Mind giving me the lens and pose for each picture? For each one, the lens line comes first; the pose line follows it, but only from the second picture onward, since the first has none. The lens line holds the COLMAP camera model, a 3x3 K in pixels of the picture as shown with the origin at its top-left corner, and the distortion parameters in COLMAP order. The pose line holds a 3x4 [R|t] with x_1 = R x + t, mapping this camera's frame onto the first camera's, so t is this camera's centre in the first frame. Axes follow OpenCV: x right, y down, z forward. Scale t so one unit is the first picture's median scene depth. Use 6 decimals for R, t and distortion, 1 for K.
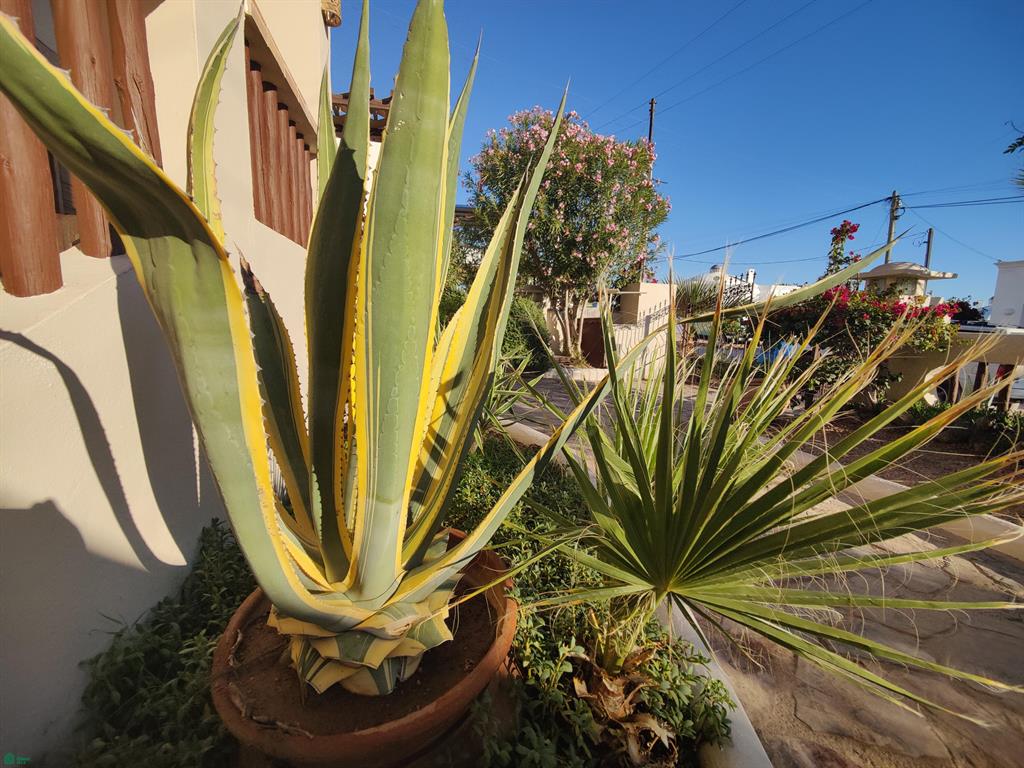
lens RADIAL K [[459.7, 0, 514.9], [0, 459.7, 378.9], [0, 0, 1]] dist [0.020554, -0.000278]
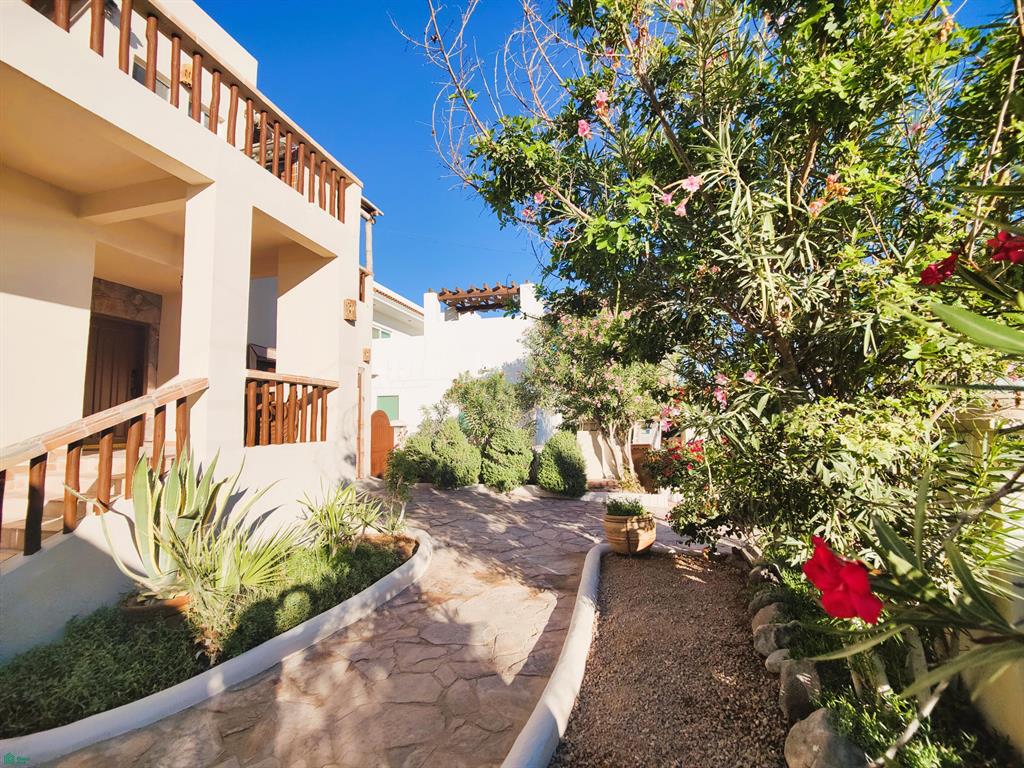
lens RADIAL K [[459.7, 0, 514.9], [0, 459.7, 378.9], [0, 0, 1]] dist [0.020554, -0.000278]
pose [[0.905398, -0.072056, -0.418404, 0.362925], [-0.023625, 0.975415, -0.219105, -0.036924], [0.423905, 0.208262, 0.881437, -0.123913]]
